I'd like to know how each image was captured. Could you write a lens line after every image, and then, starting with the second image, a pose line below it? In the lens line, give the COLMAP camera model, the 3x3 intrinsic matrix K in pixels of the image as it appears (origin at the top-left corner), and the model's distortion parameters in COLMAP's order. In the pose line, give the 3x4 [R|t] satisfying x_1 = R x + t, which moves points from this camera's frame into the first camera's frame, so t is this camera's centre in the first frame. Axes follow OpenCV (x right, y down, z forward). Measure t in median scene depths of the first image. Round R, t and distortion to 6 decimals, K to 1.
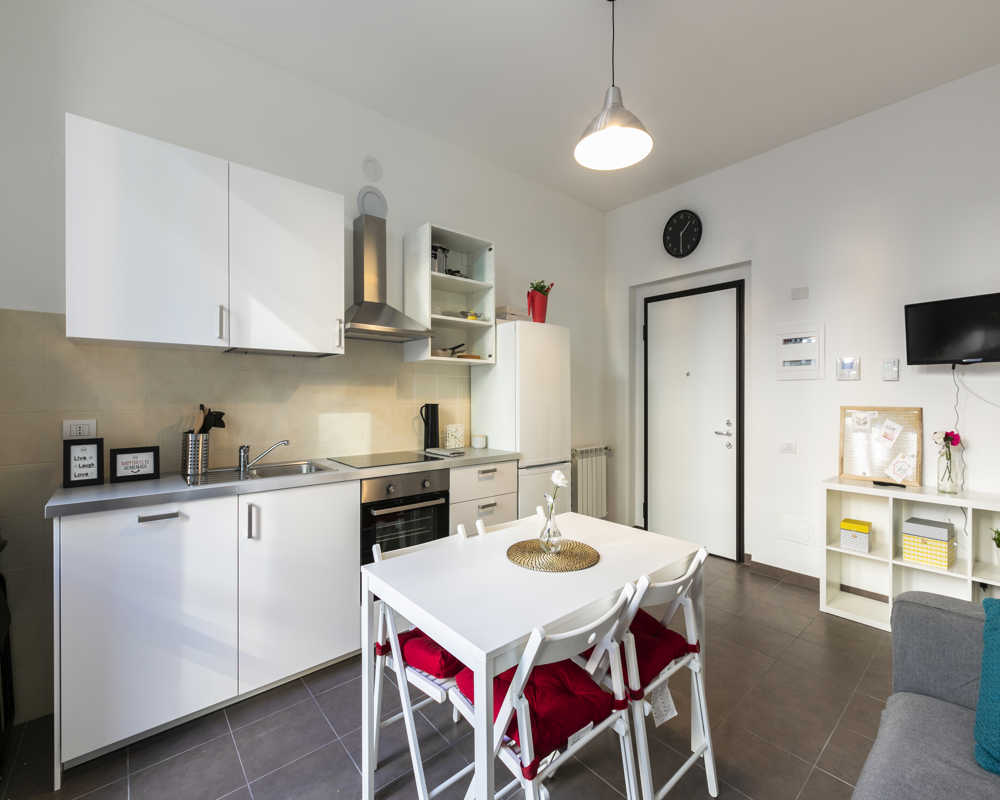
lens RADIAL K [[436.3, 0, 500.0], [0, 436.3, 400.0], [0, 0, 1]] dist [-0.002081, -0.000710]
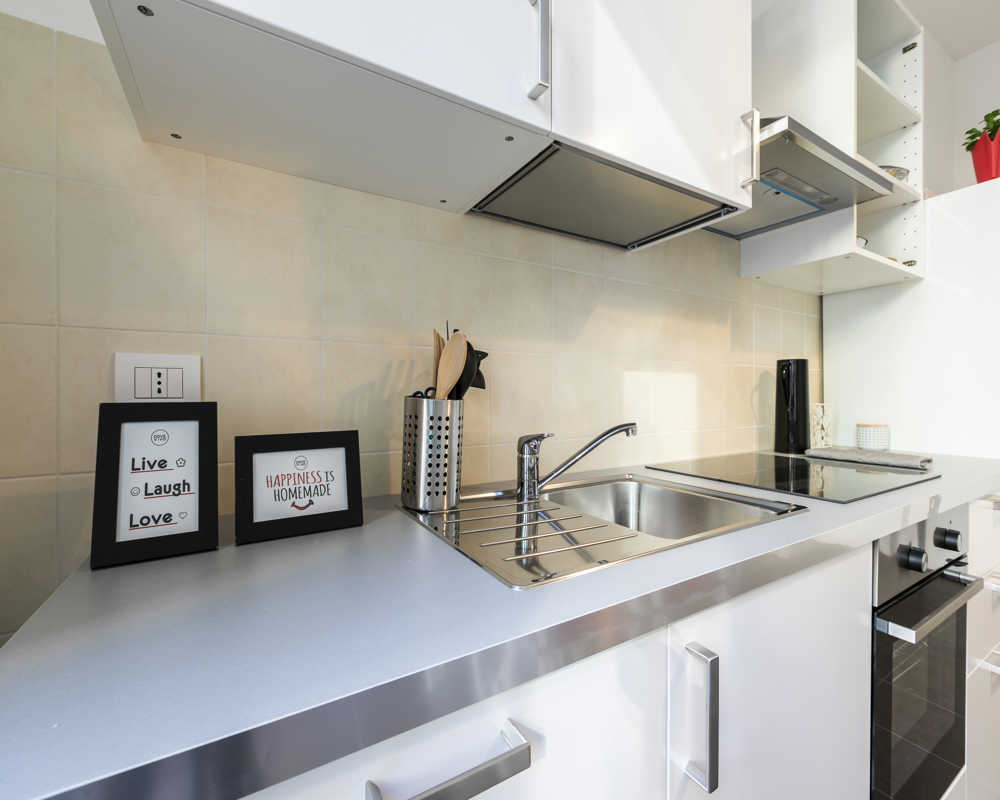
lens RADIAL K [[436.3, 0, 500.0], [0, 436.3, 400.0], [0, 0, 1]] dist [-0.002081, -0.000710]
pose [[0.985256, -0.001378, -0.171079, -0.584453], [0.001565, 0.999998, 0.000957, 0.077574], [0.171078, -0.001210, 0.985257, 0.646332]]
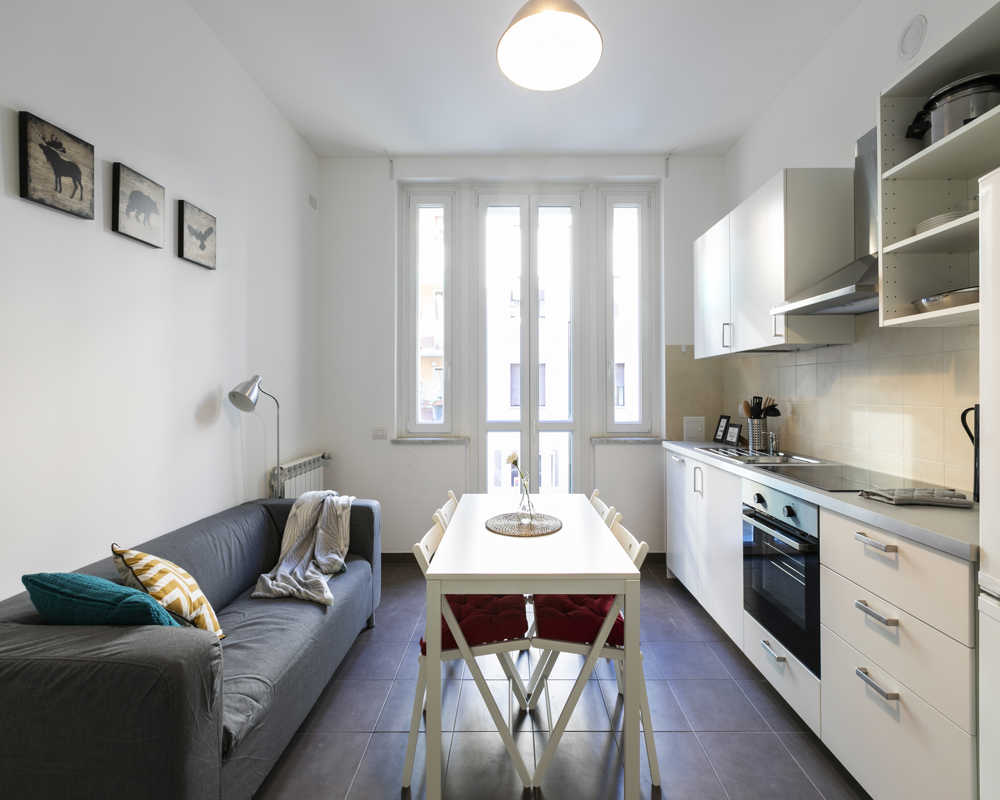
lens RADIAL K [[446.9, 0, 507.9], [0, 446.9, 387.9], [0, 0, 1]] dist [-0.000499, -0.000330]
pose [[-0.655863, -0.003629, -0.754871, 0.802897], [-0.004151, 0.999991, -0.001201, -0.010096], [0.754869, 0.002345, -0.655872, 1.325214]]
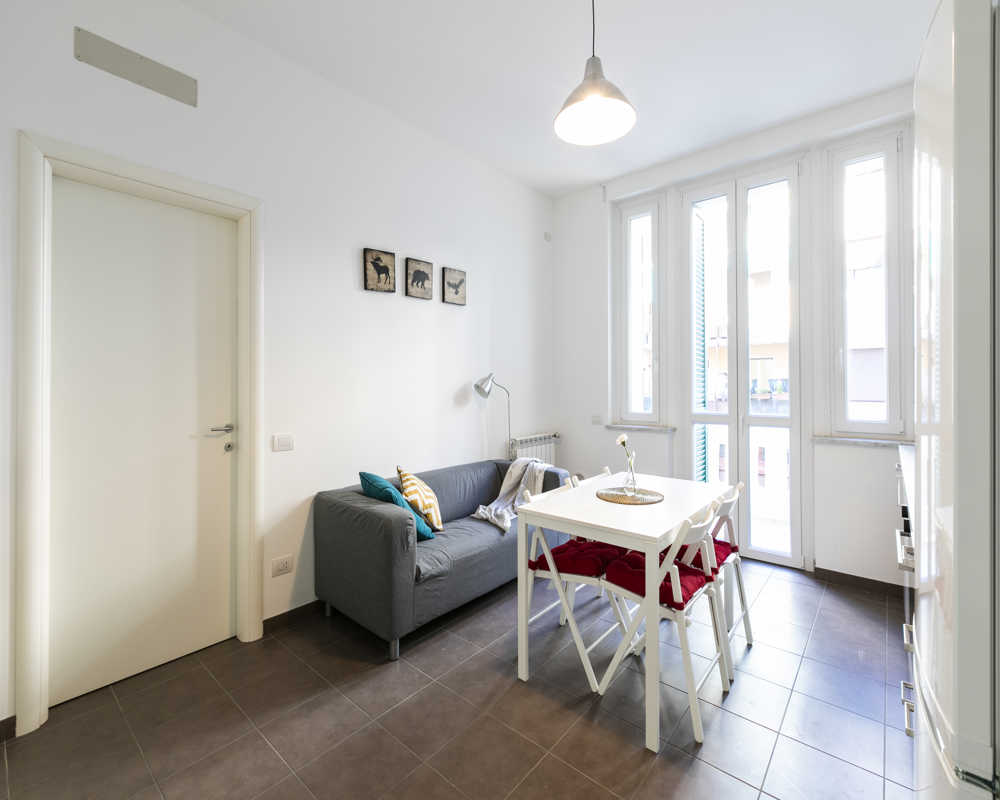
lens RADIAL K [[449.6, 0, 505.9], [0, 449.6, 379.3], [0, 0, 1]] dist [0.000083, 0.000449]
pose [[-0.987911, 0.003073, -0.154994, 0.551777], [0.003587, 0.999989, -0.003036, -0.013385], [0.154983, -0.003555, -0.987911, 1.786483]]
